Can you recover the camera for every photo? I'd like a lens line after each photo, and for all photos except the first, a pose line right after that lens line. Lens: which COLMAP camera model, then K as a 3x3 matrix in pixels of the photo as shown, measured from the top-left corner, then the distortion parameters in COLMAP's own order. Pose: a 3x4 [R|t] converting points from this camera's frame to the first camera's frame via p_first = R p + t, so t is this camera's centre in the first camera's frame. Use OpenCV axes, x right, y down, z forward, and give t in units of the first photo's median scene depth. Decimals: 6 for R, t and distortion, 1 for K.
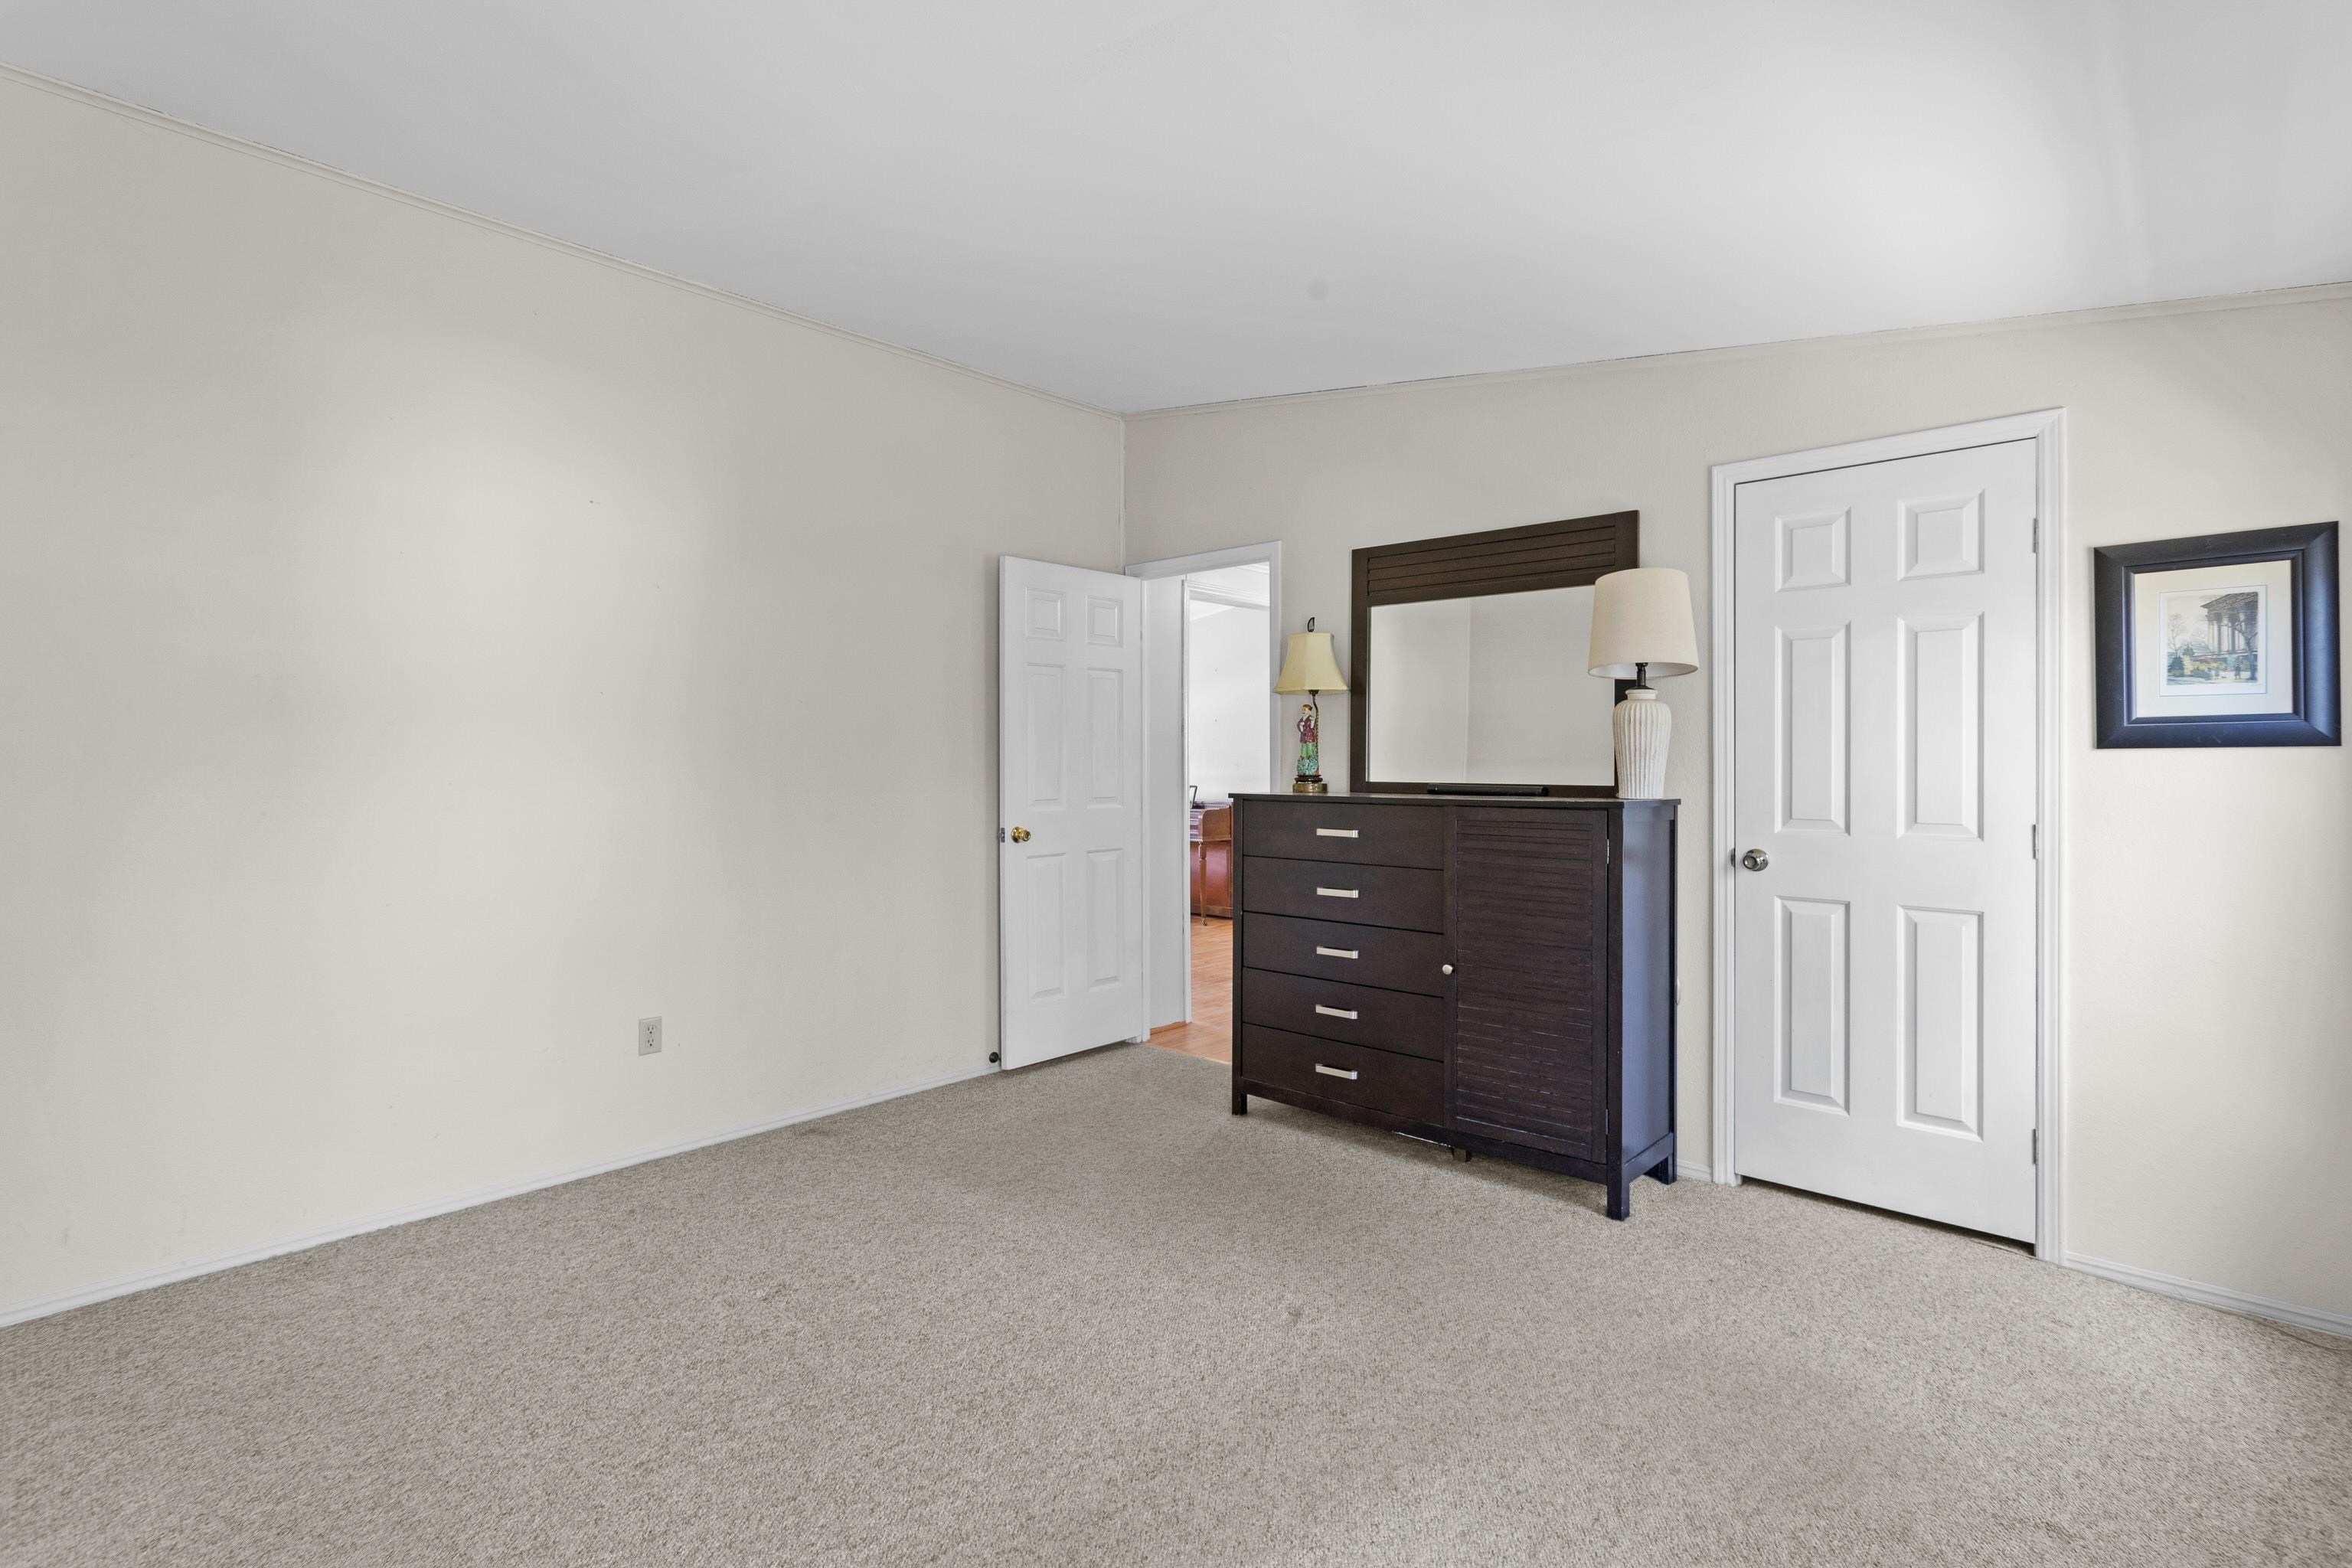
lens RADIAL K [[1109.7, 0, 1186.4], [0, 1109.7, 766.7], [0, 0, 1]] dist [-0.001729, 0.001361]
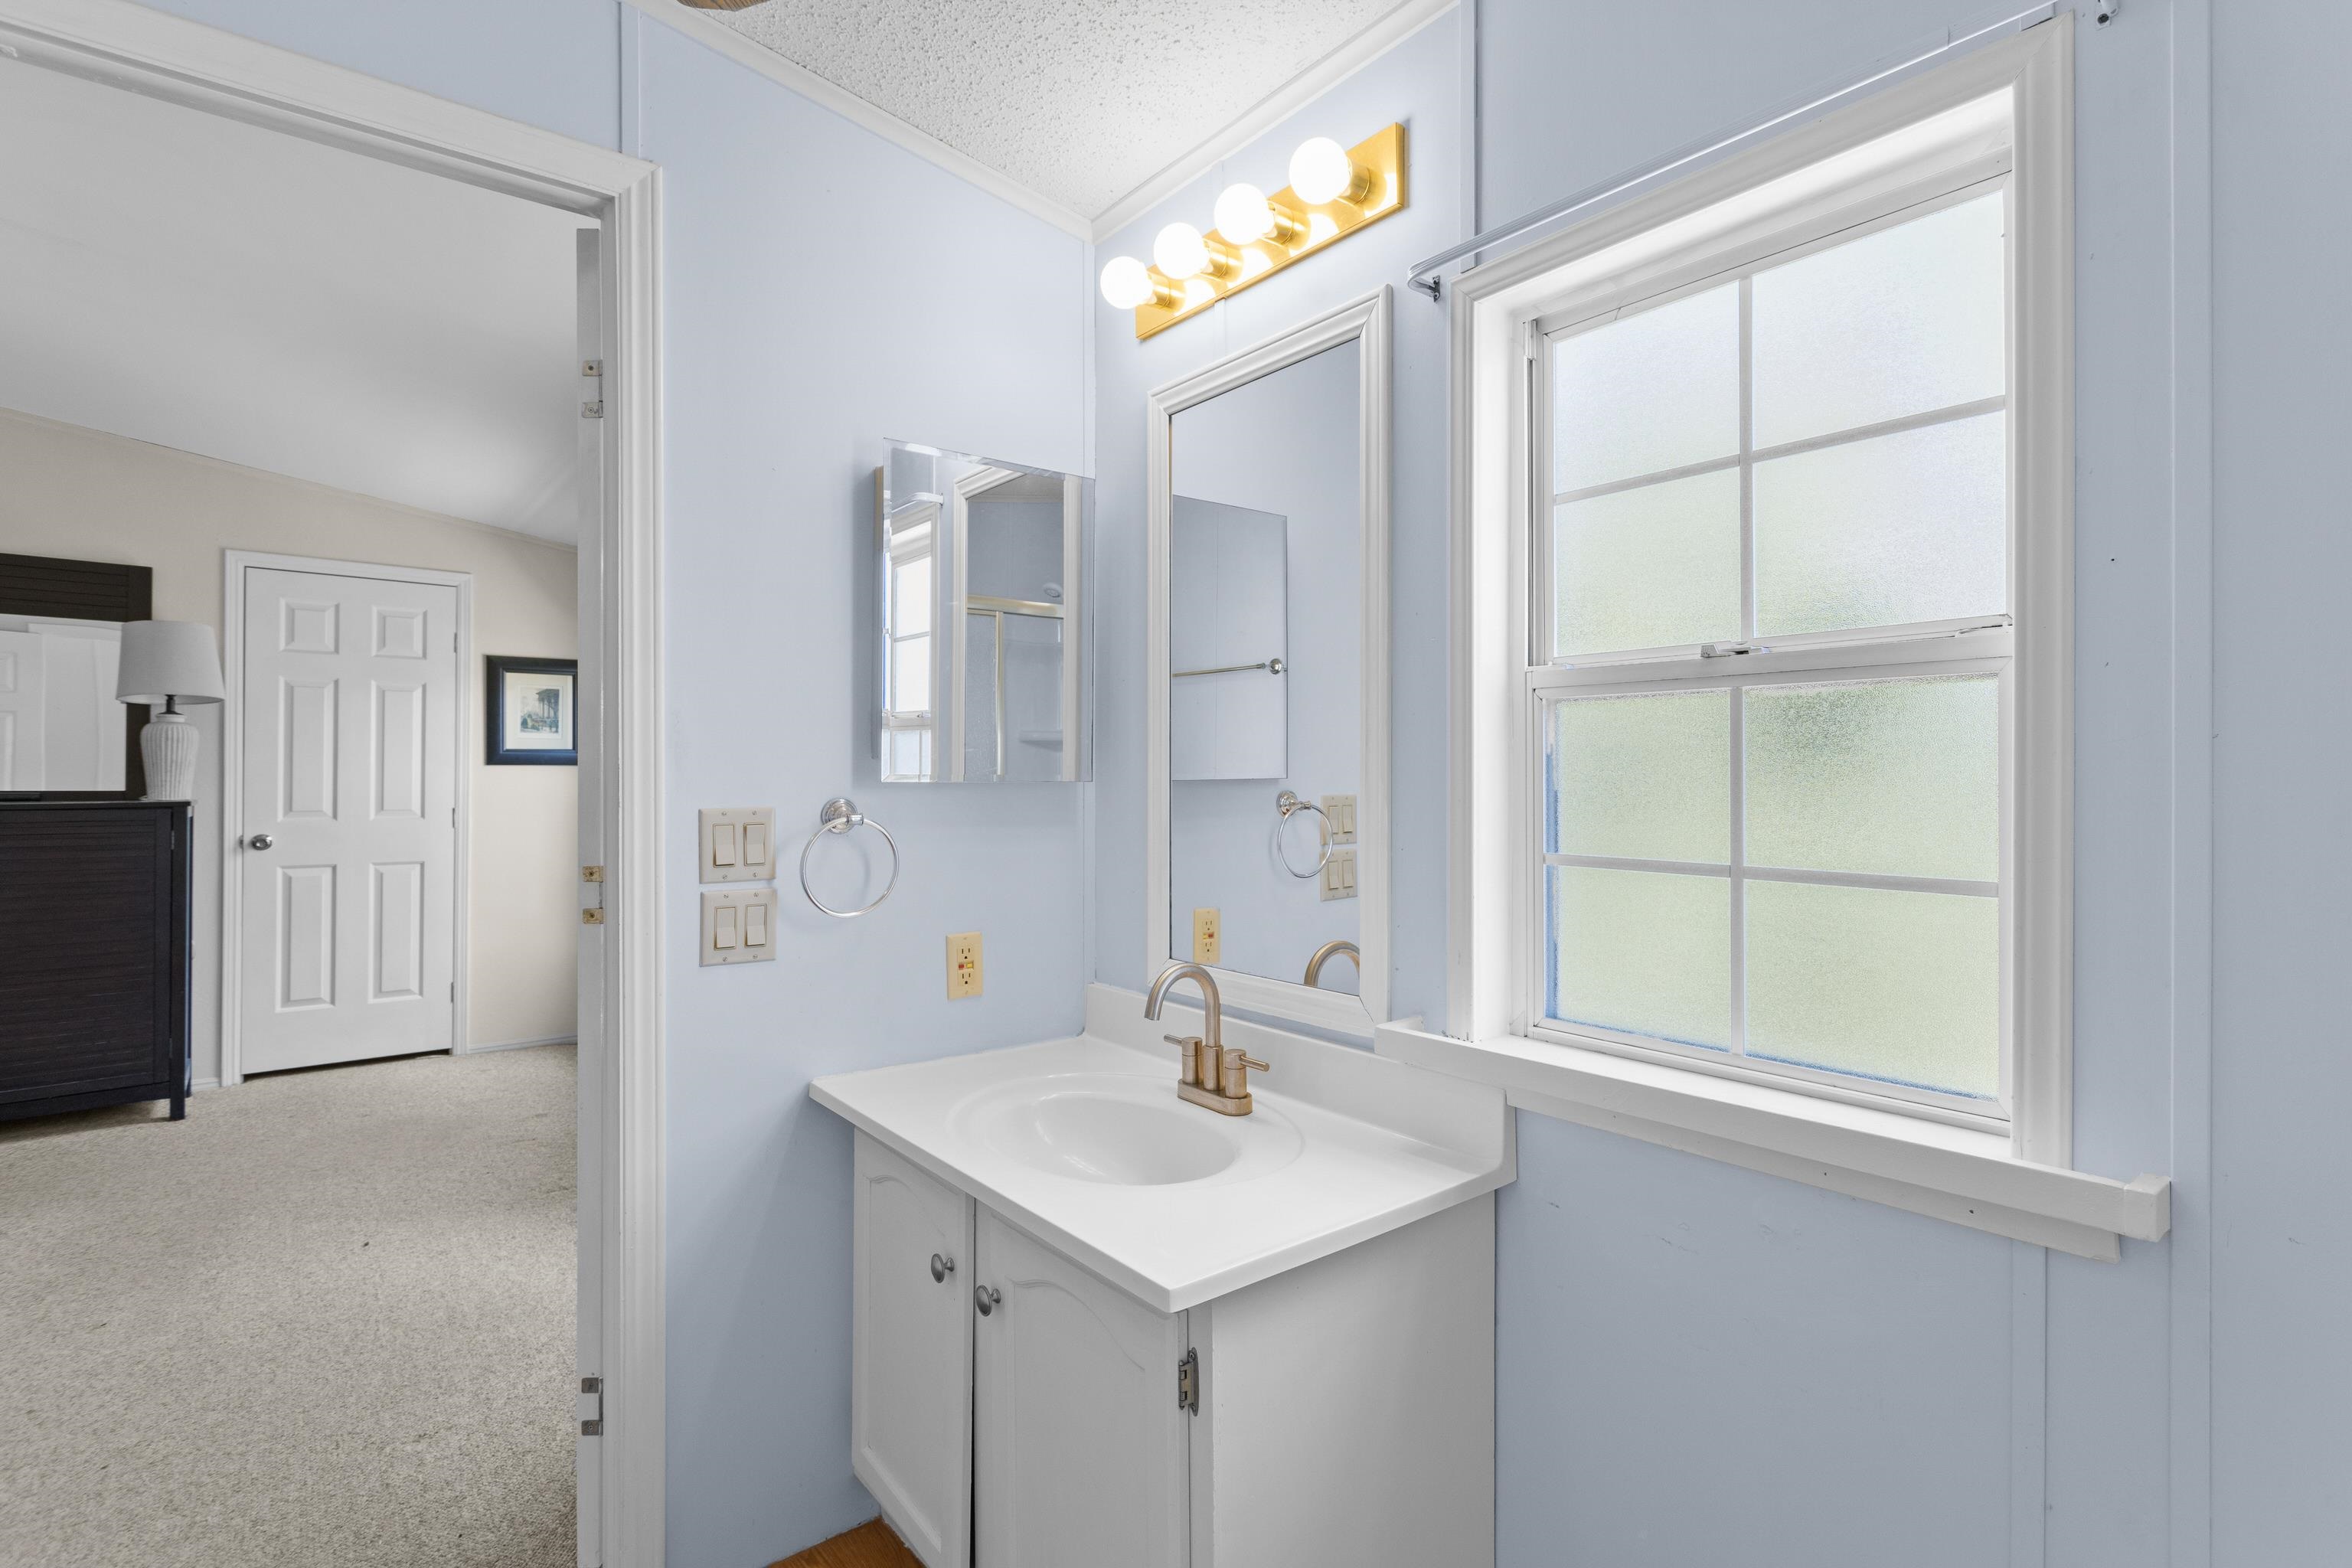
lens RADIAL K [[1109.7, 0, 1186.4], [0, 1109.7, 766.7], [0, 0, 1]] dist [-0.001729, 0.001361]
pose [[0.146203, 0.005266, 0.989241, -0.719270], [-0.003121, 0.999983, -0.004862, -0.007052], [-0.989250, -0.002377, 0.146217, -0.359323]]
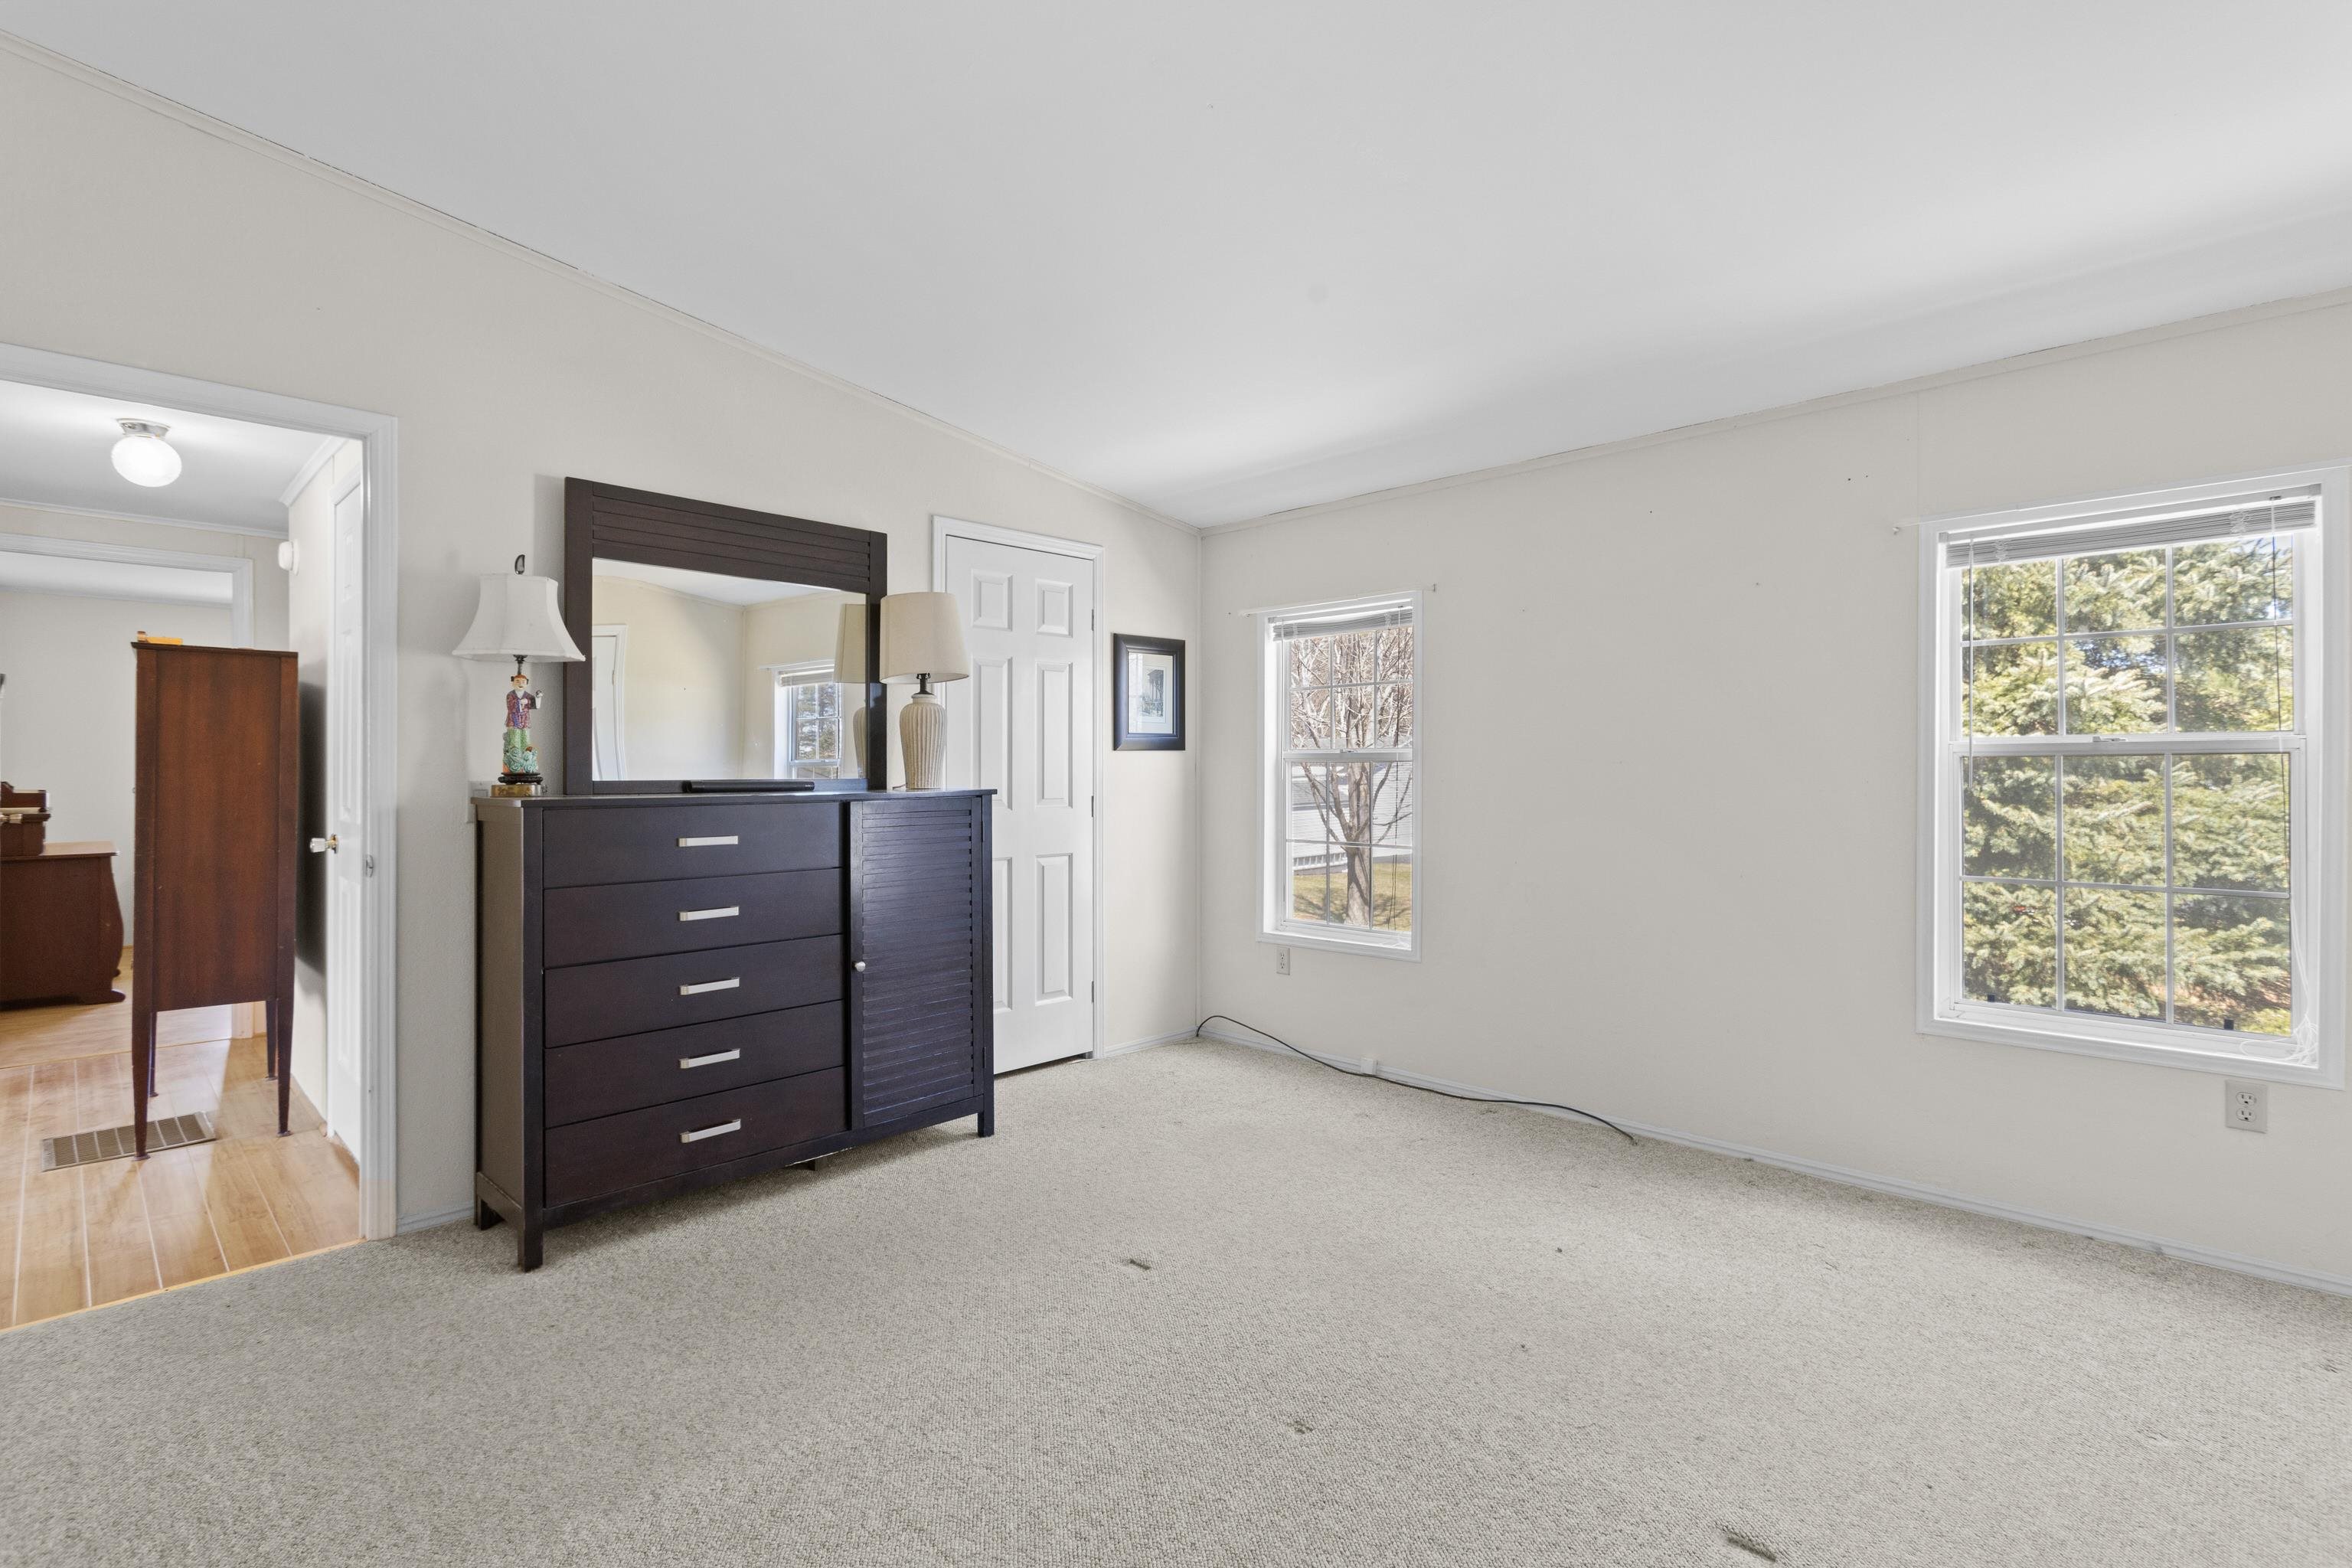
lens RADIAL K [[1109.7, 0, 1186.4], [0, 1109.7, 766.7], [0, 0, 1]] dist [-0.001729, 0.001361]
pose [[0.039113, -0.003944, 0.999227, -0.787282], [0.002824, 0.999989, 0.003836, 0.002686], [-0.999231, 0.002671, 0.039123, 0.719851]]
